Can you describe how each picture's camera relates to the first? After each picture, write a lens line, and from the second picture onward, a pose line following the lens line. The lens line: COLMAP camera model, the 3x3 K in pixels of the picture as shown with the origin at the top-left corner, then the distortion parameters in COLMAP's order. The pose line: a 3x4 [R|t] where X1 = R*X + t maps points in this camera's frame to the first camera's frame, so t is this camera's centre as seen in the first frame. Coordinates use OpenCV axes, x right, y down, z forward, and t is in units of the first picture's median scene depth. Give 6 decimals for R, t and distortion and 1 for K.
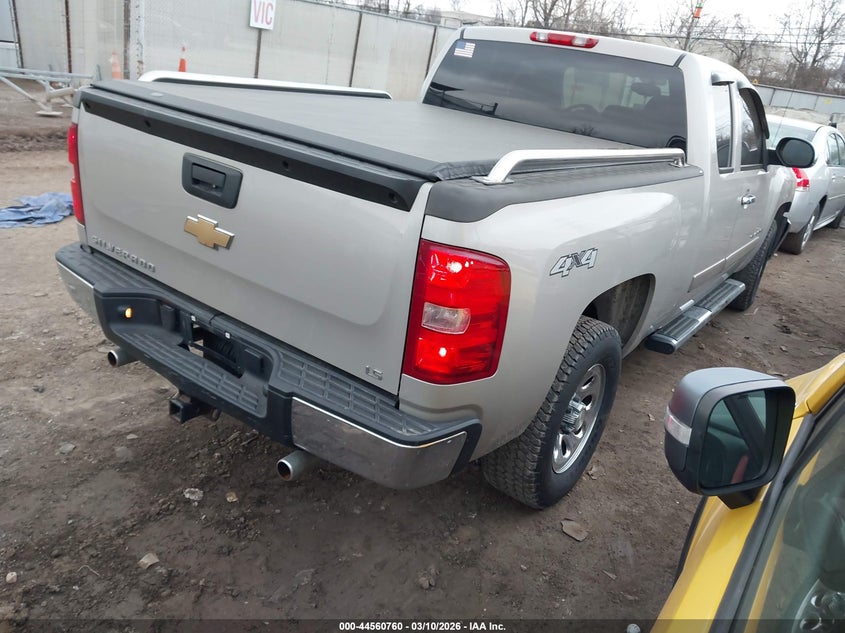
lens RADIAL K [[645.7, 0, 422.5], [0, 645.7, 316.5], [0, 0, 1]] dist [0.012063, 0.002602]
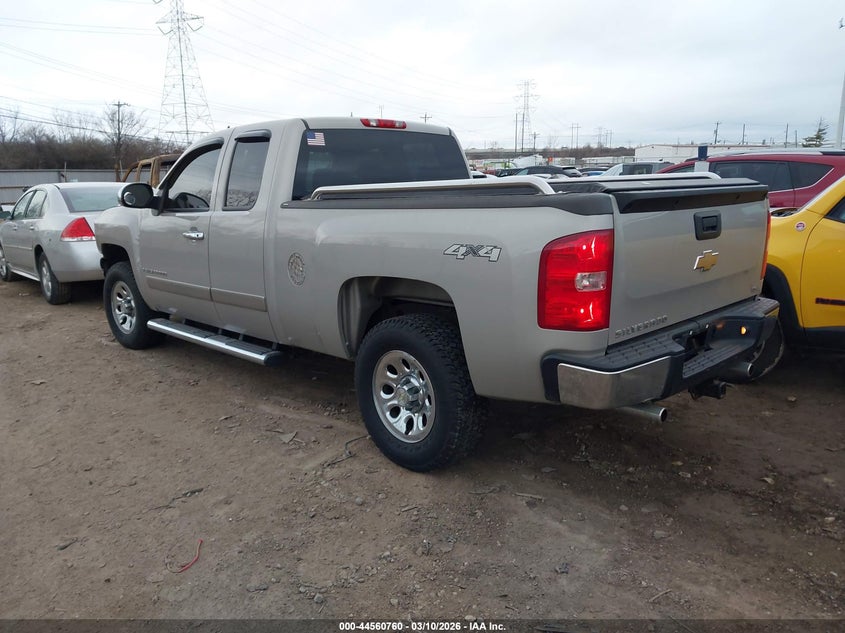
lens RADIAL K [[645.7, 0, 422.5], [0, 645.7, 316.5], [0, 0, 1]] dist [0.012063, 0.002602]
pose [[0.182143, -0.339034, 0.922973, -1.287516], [0.414388, 0.877712, 0.240632, -0.445290], [-0.891688, 0.338639, 0.300361, 0.817647]]
